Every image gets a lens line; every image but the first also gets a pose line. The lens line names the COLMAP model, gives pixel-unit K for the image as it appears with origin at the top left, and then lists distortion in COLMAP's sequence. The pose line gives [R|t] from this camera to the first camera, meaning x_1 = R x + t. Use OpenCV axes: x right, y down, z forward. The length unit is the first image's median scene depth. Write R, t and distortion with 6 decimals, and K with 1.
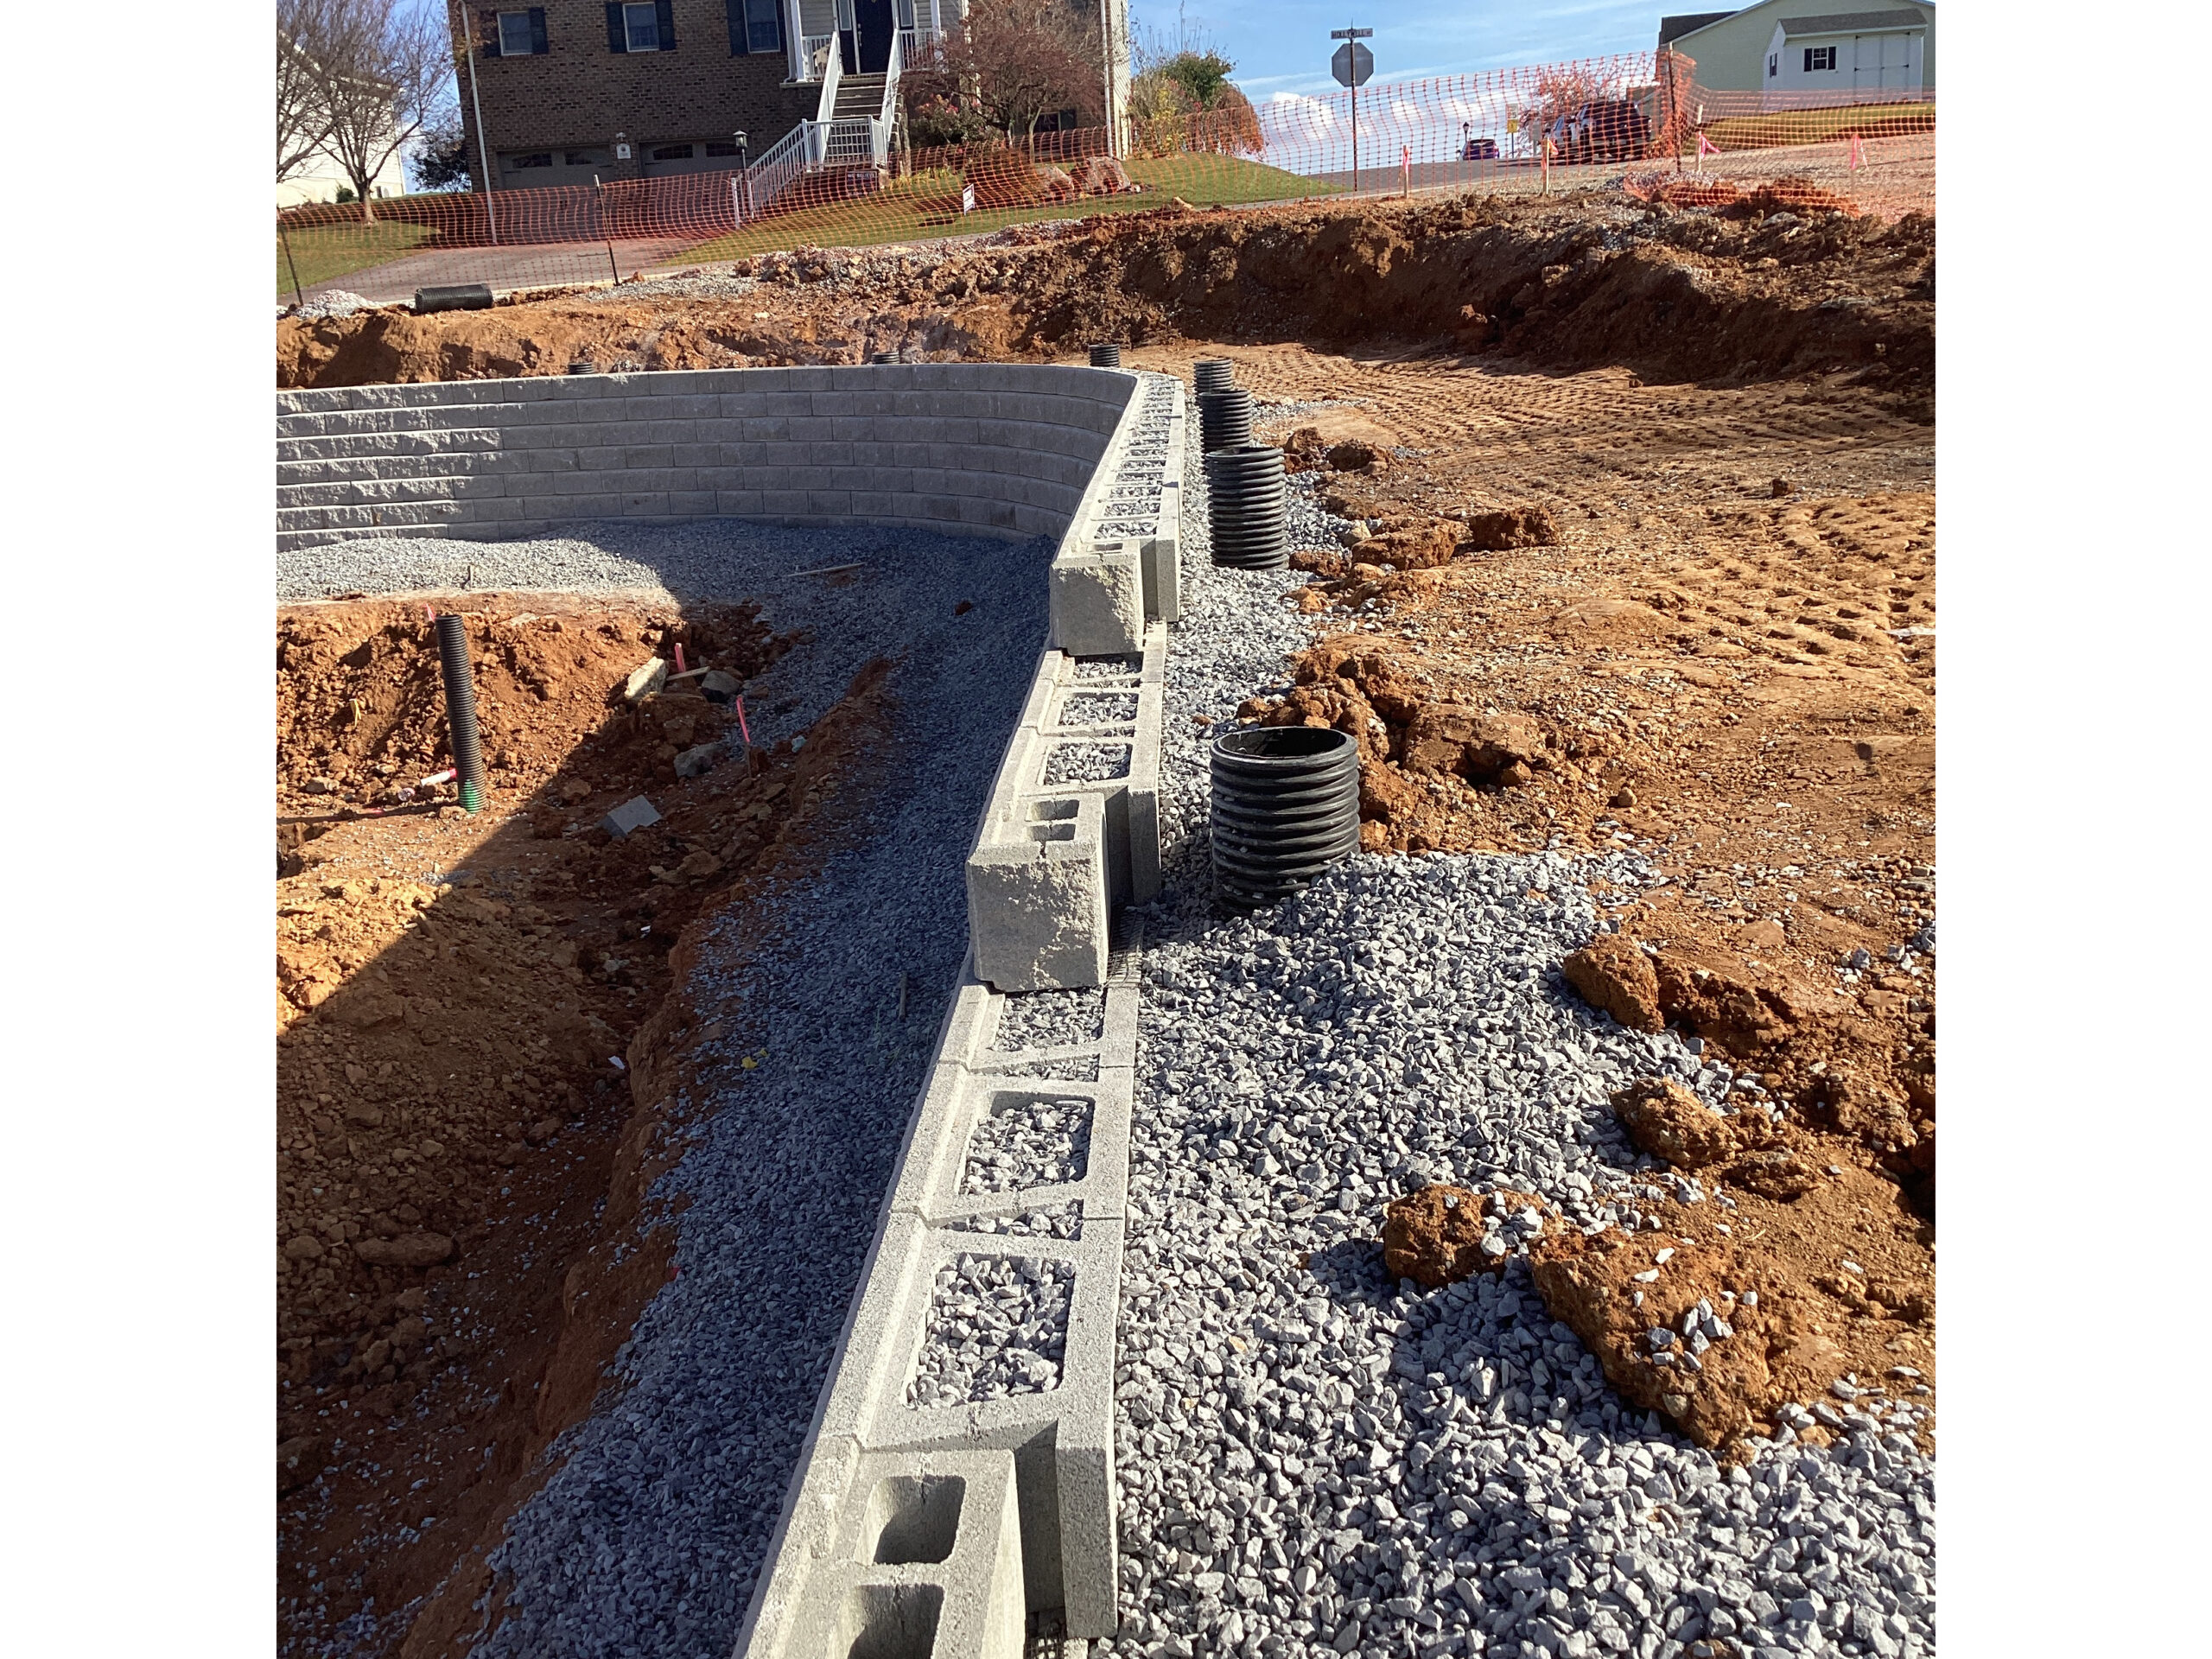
lens RADIAL K [[2001.8, 0, 1106.0], [0, 2001.8, 829.5], [0, 0, 1]] dist [0.161156, -0.350417]
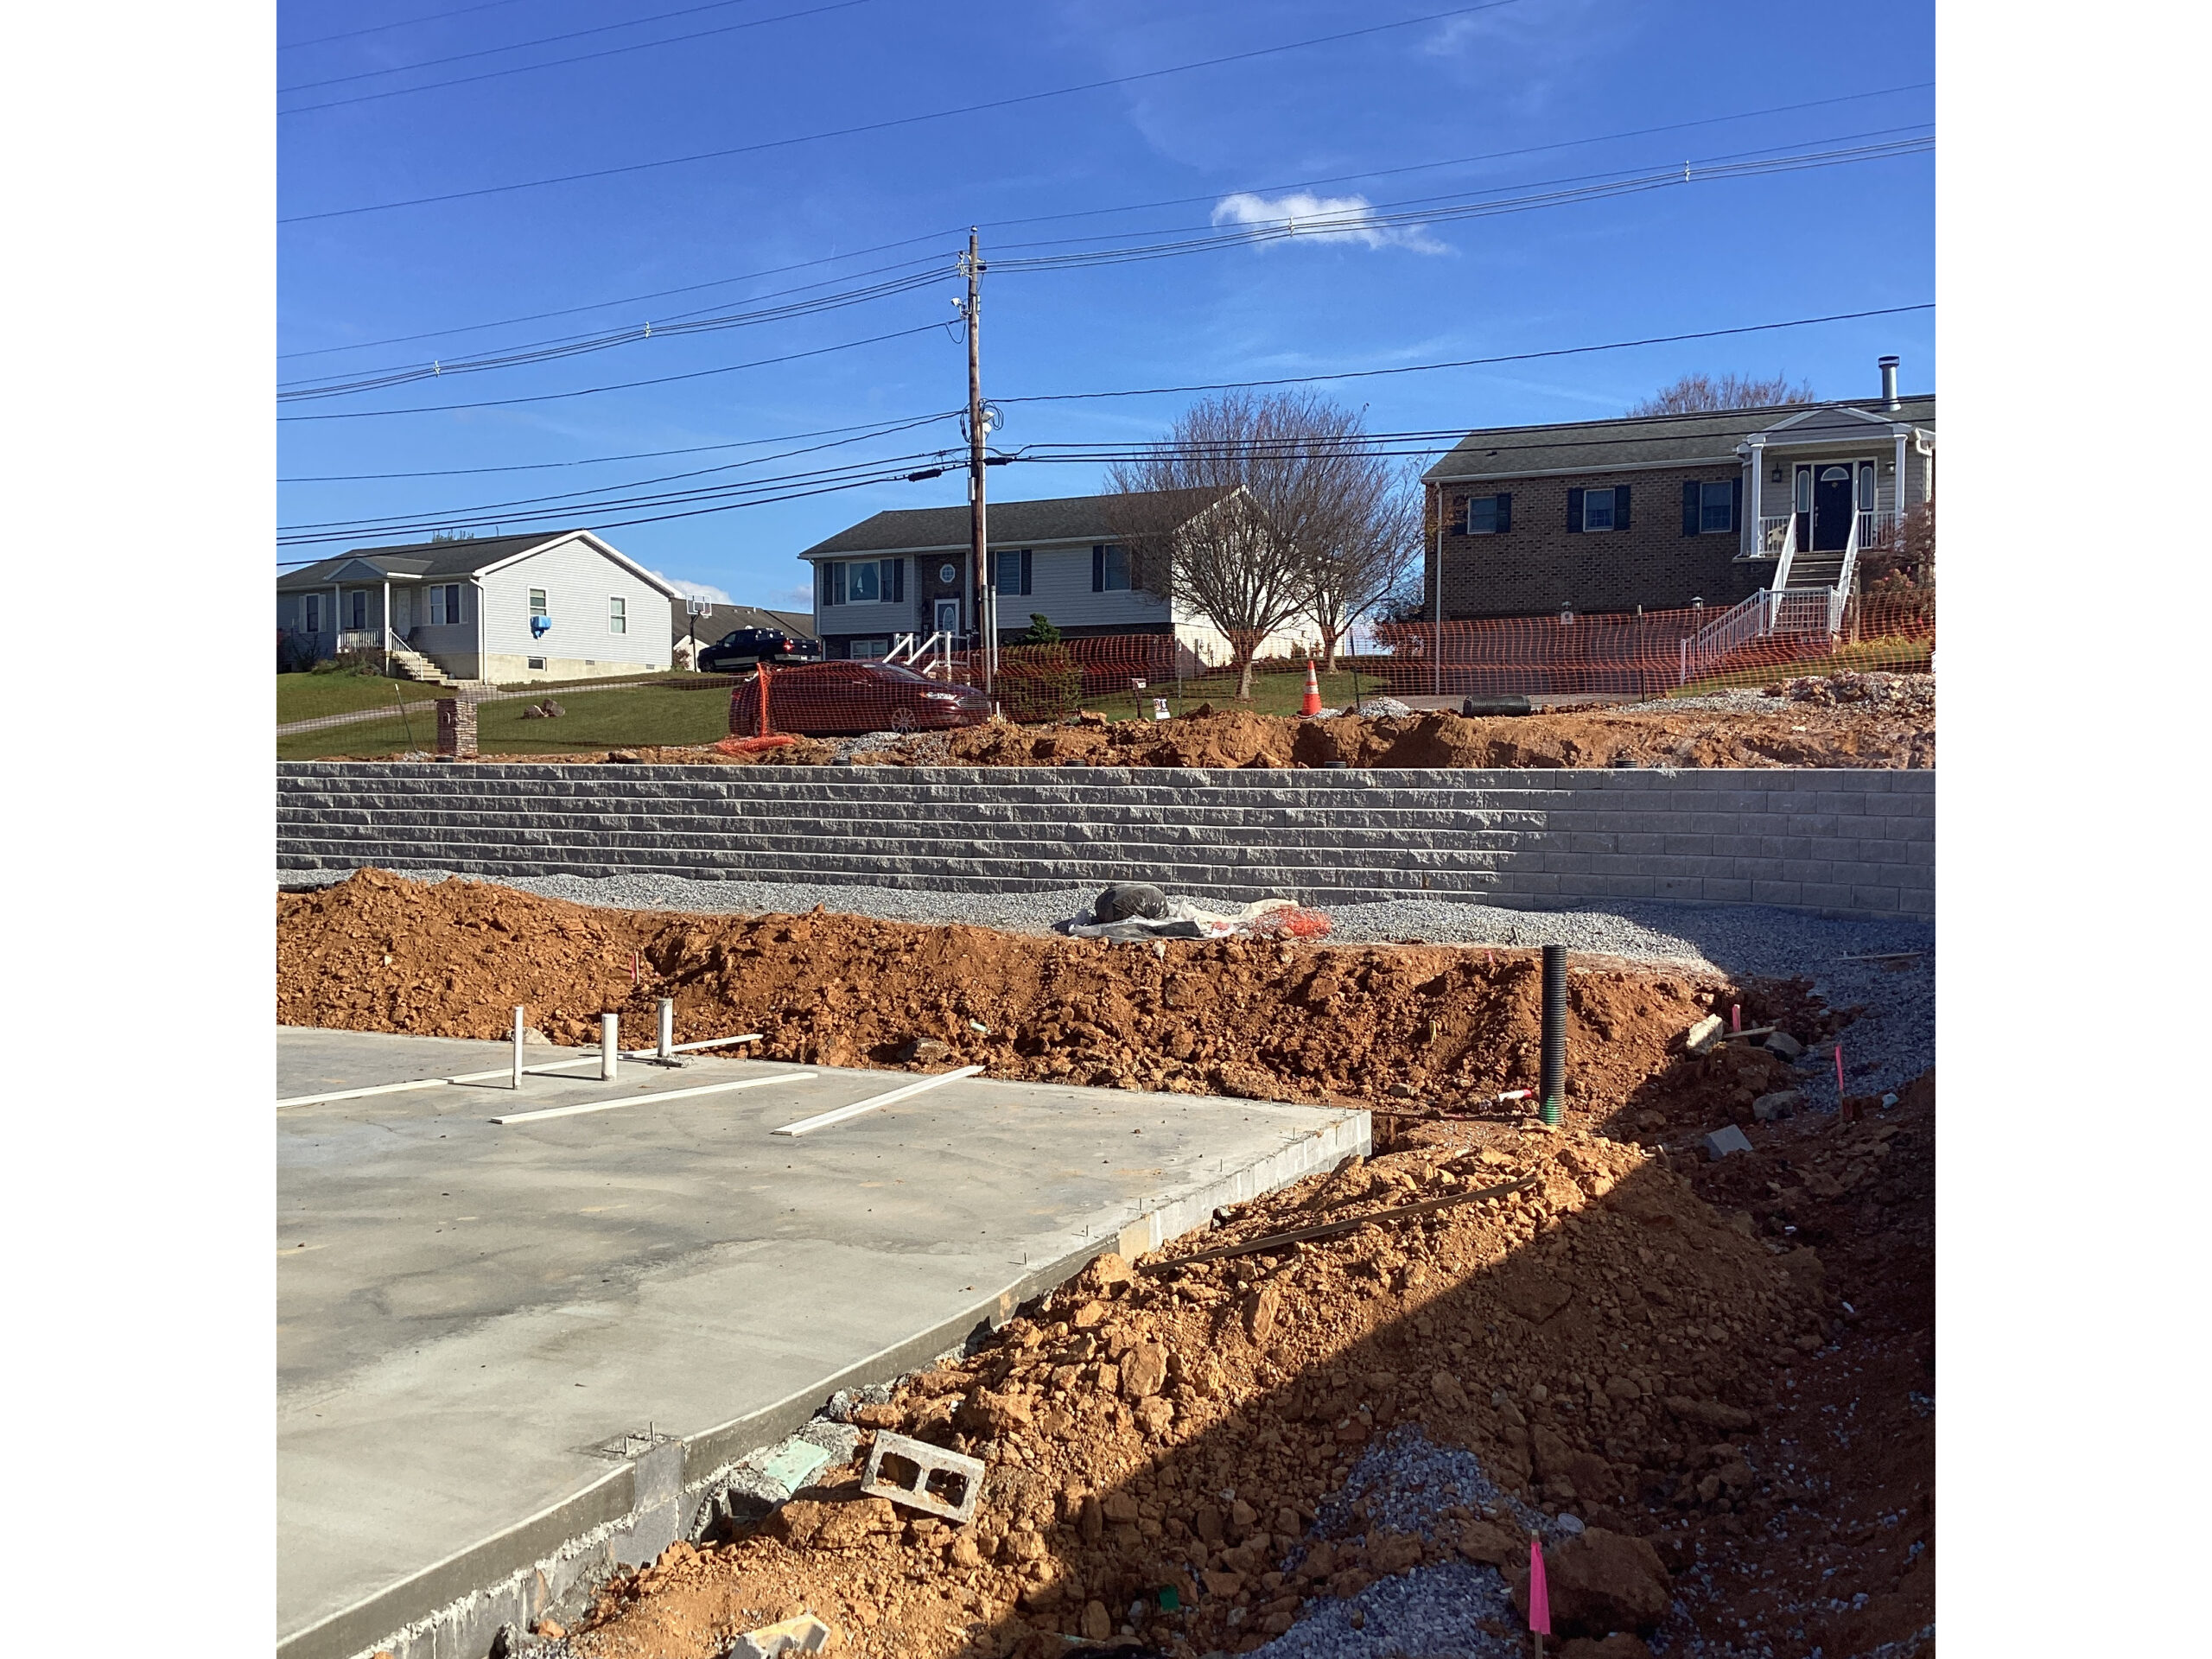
lens RADIAL K [[2001.8, 0, 1106.0], [0, 2001.8, 829.5], [0, 0, 1]] dist [0.161156, -0.350417]
pose [[0.916815, 0.074839, -0.392236, -0.092054], [-0.162071, 0.967474, -0.194233, 0.065989], [0.364942, 0.241646, 0.899124, -0.071626]]
